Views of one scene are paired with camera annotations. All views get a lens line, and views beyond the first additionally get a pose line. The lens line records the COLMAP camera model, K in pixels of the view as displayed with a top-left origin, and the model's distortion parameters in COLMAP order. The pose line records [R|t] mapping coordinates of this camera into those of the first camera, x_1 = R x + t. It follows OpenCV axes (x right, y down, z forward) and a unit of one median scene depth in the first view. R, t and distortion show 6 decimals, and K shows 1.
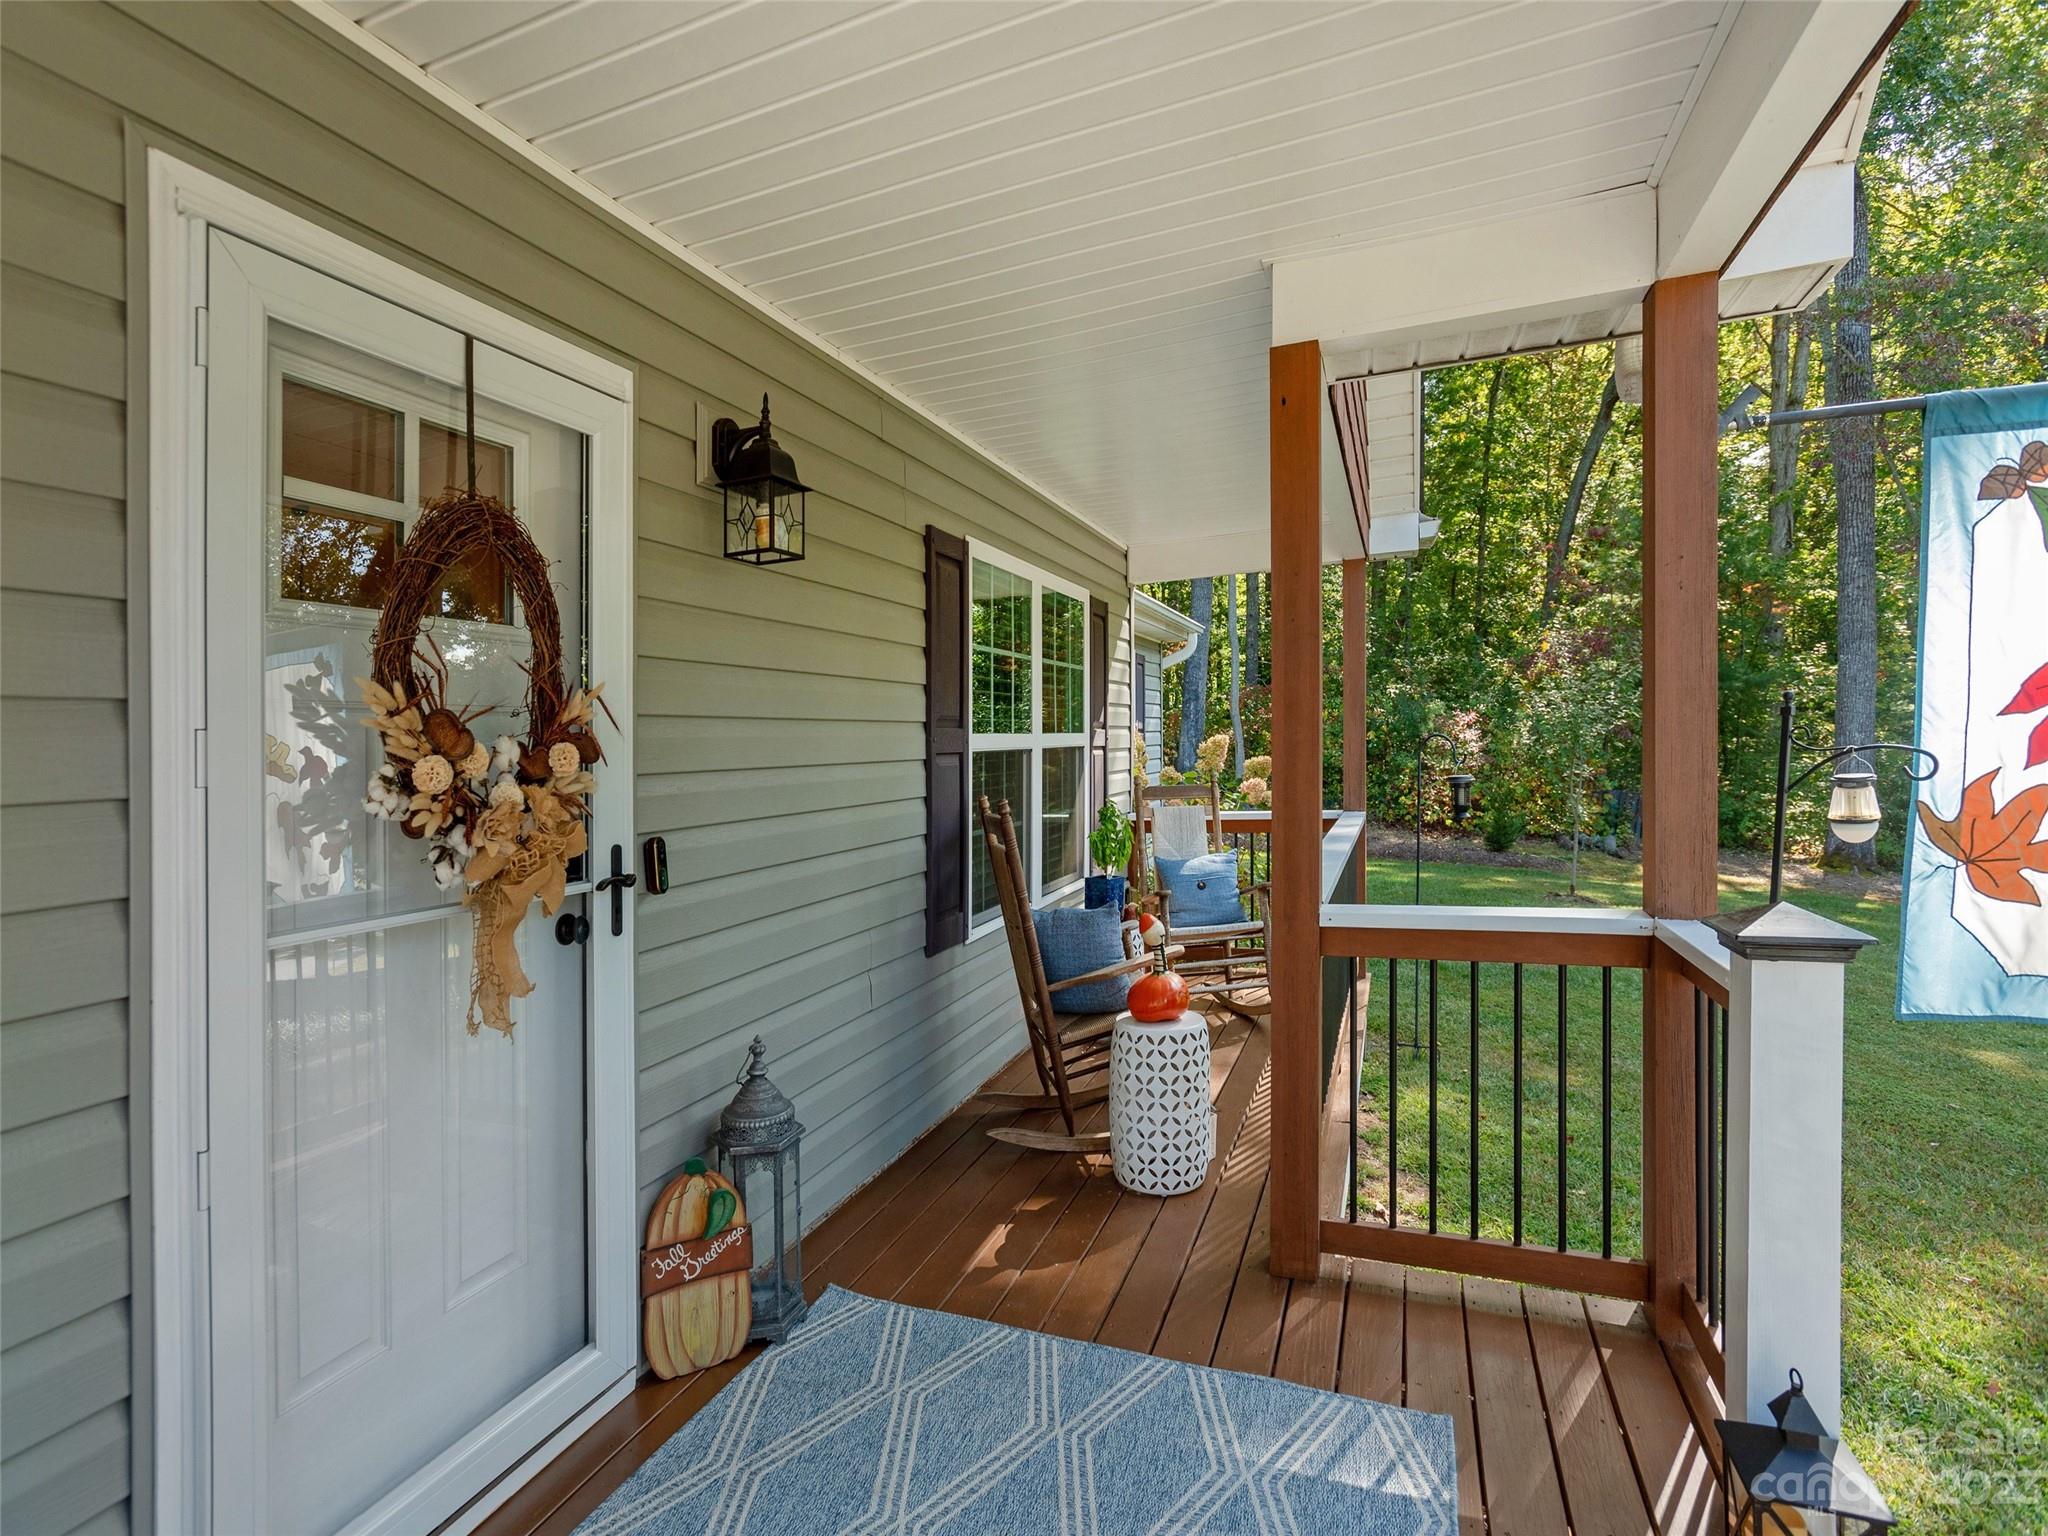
lens RADIAL K [[1014.7, 0, 1029.4], [0, 1014.7, 731.8], [0, 0, 1]] dist [-0.003179, 0.022229]
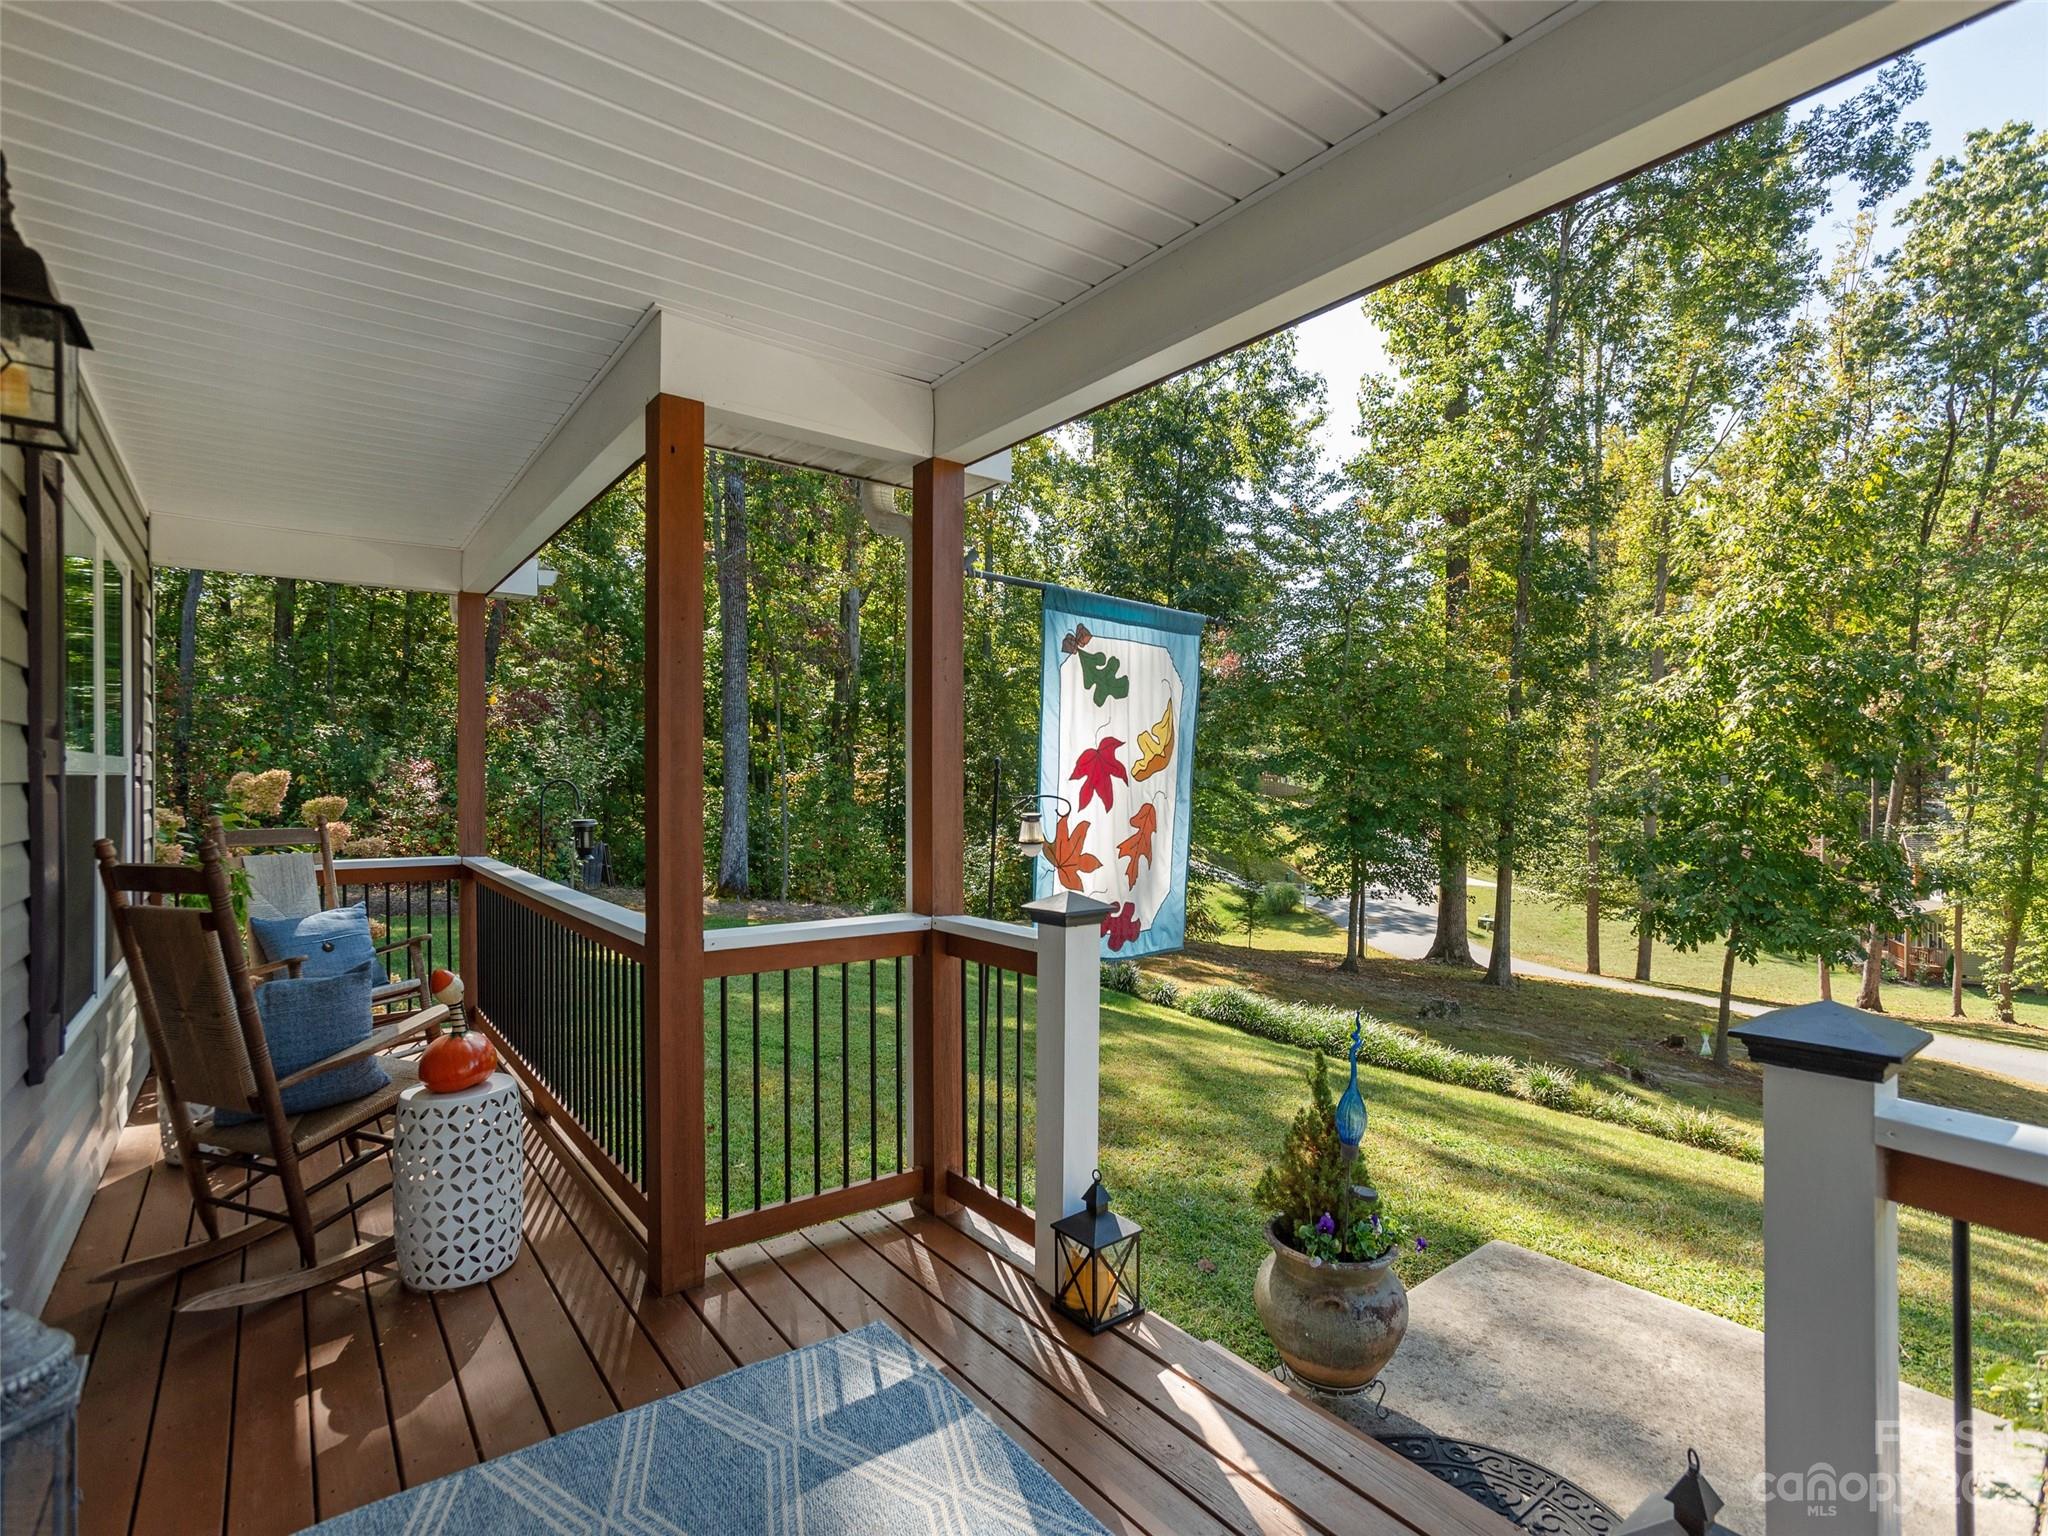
lens RADIAL K [[997.0, 0, 979.7], [0, 997.0, 781.7], [0, 0, 1]] dist [-0.001618, 0.020426]
pose [[0.539019, 0.041281, 0.841281, -0.442437], [-0.037825, 0.998977, -0.024784, 0.026921], [-0.841444, -0.018462, 0.540029, 0.186637]]
